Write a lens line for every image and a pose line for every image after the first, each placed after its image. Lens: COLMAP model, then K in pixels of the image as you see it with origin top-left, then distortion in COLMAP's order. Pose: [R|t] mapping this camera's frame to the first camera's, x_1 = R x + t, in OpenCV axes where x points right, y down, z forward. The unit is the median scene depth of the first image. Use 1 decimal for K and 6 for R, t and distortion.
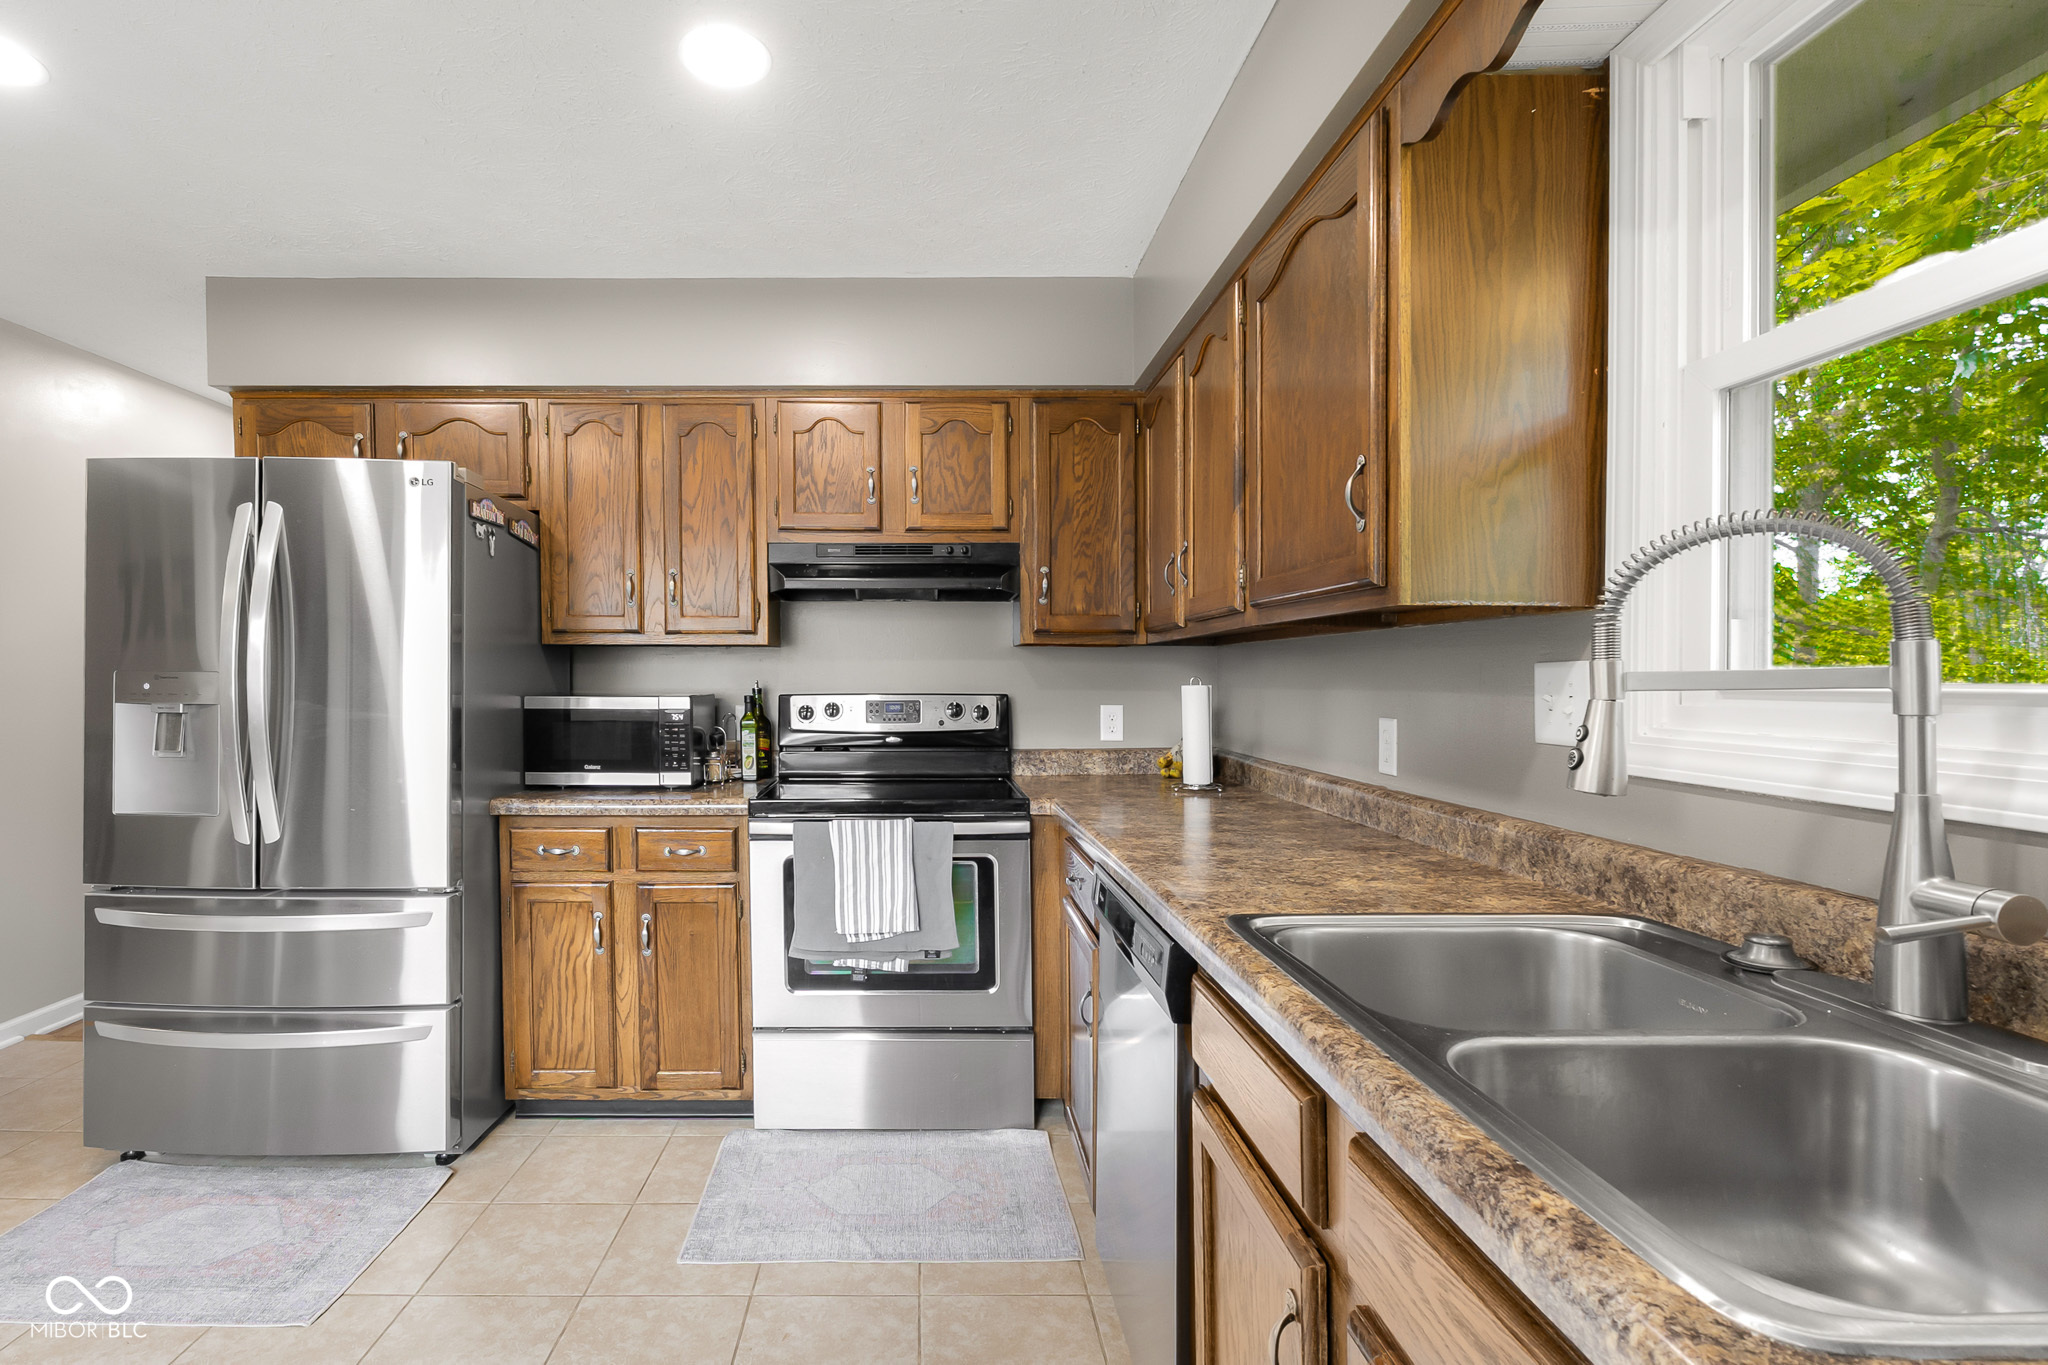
lens RADIAL K [[958.1, 0, 1024.5], [0, 958.1, 691.0], [0, 0, 1]] dist [-0.009873, -0.000129]
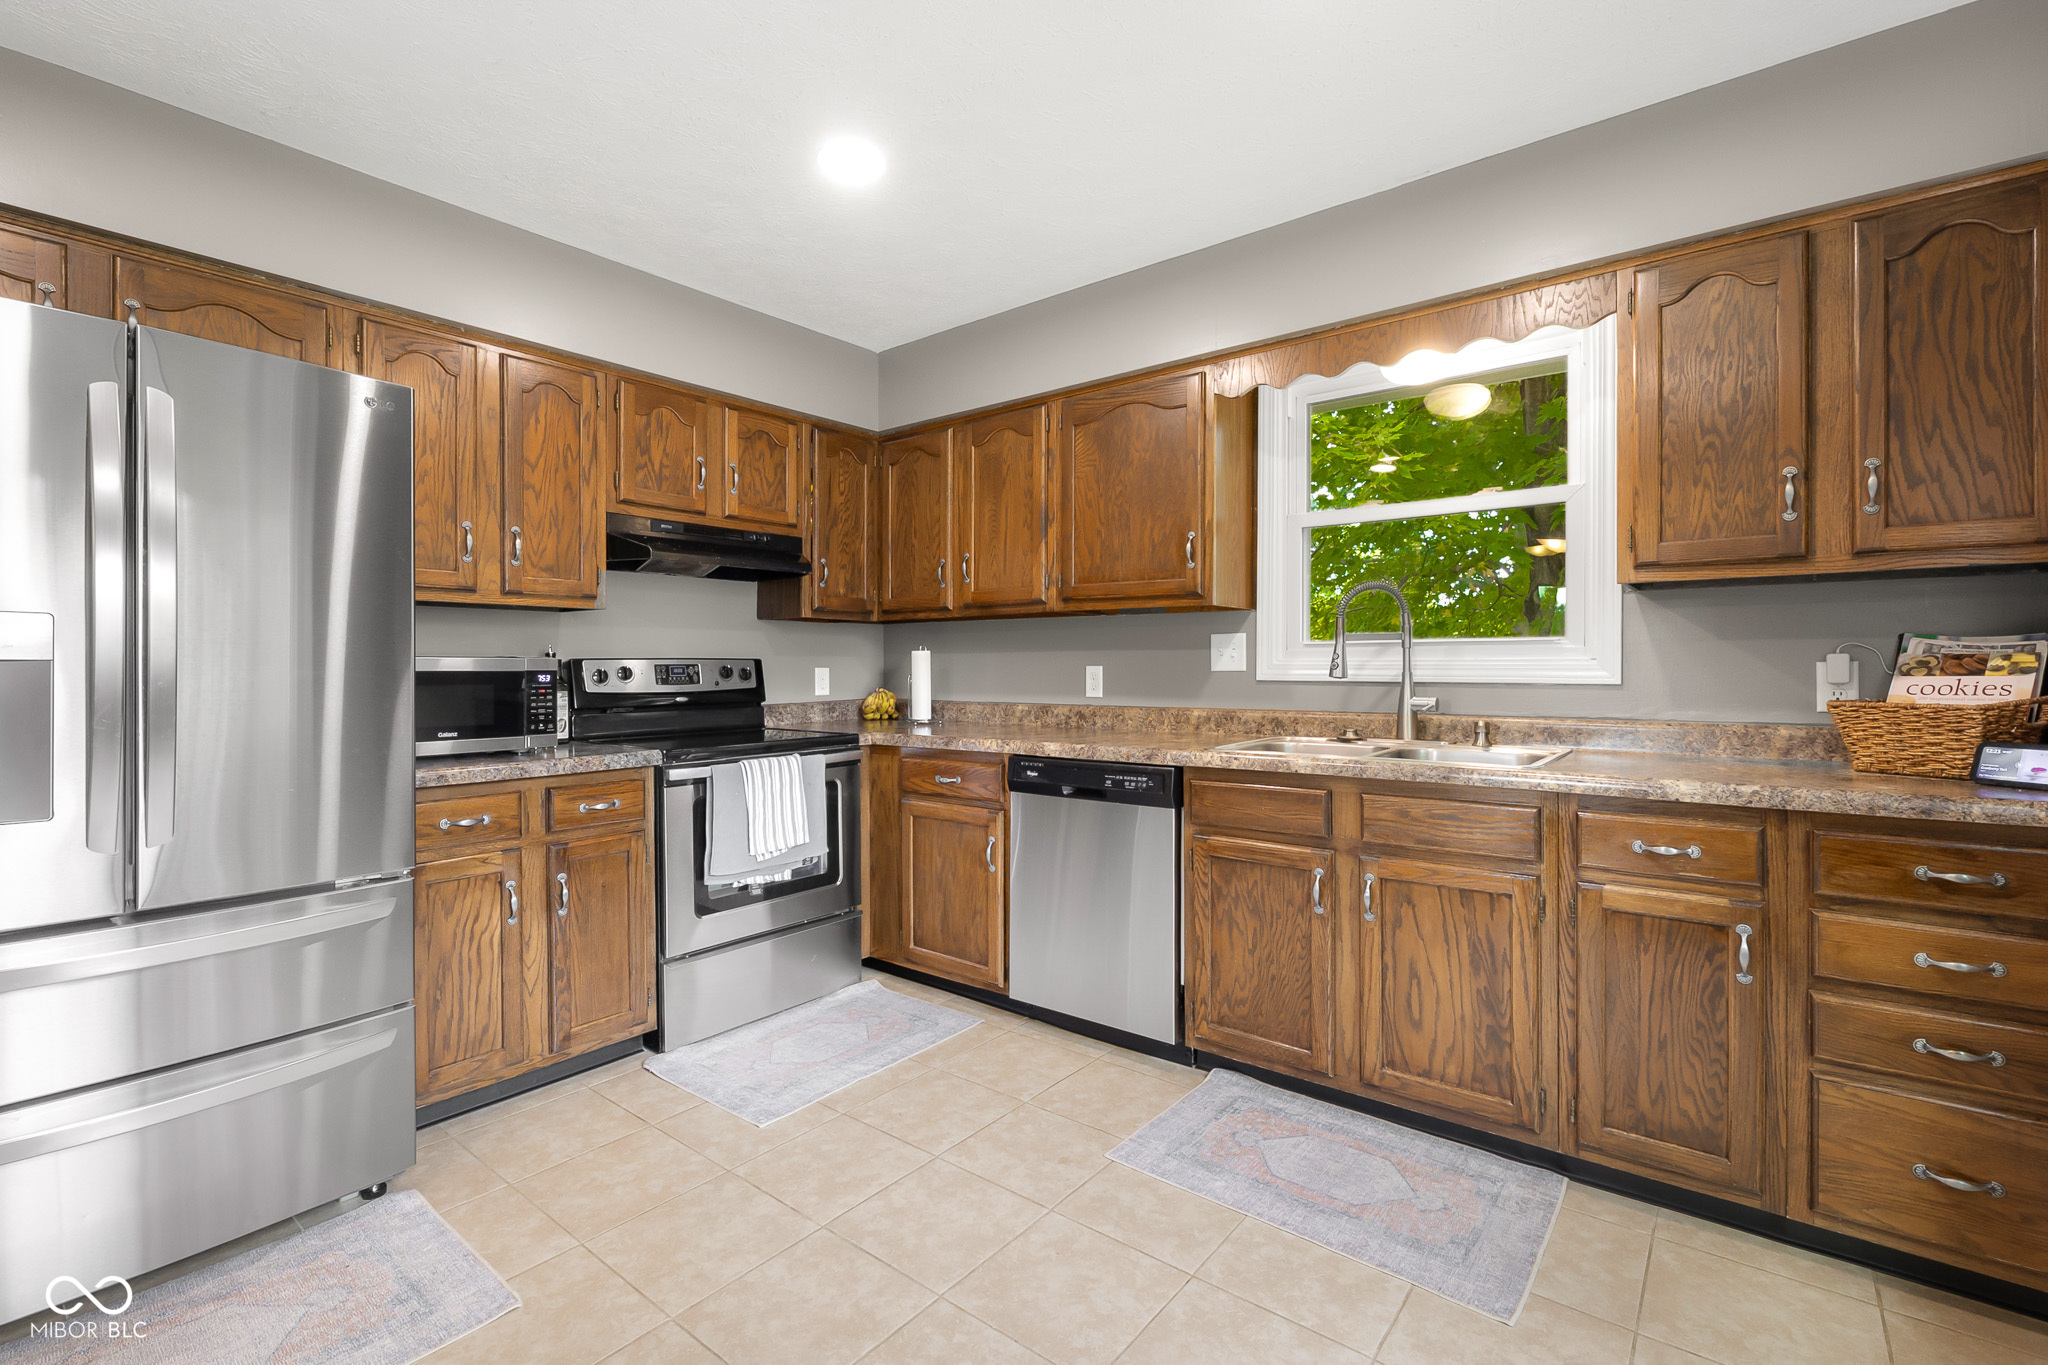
lens RADIAL K [[912.2, 0, 1024.0], [0, 912.2, 682.5], [0, 0, 1]] dist [0.003269, 0.000203]
pose [[0.627387, -0.018516, 0.778488, -0.778281], [0.017129, 0.999804, 0.009975, 0.029935], [-0.778519, 0.007077, 0.627581, 0.020249]]
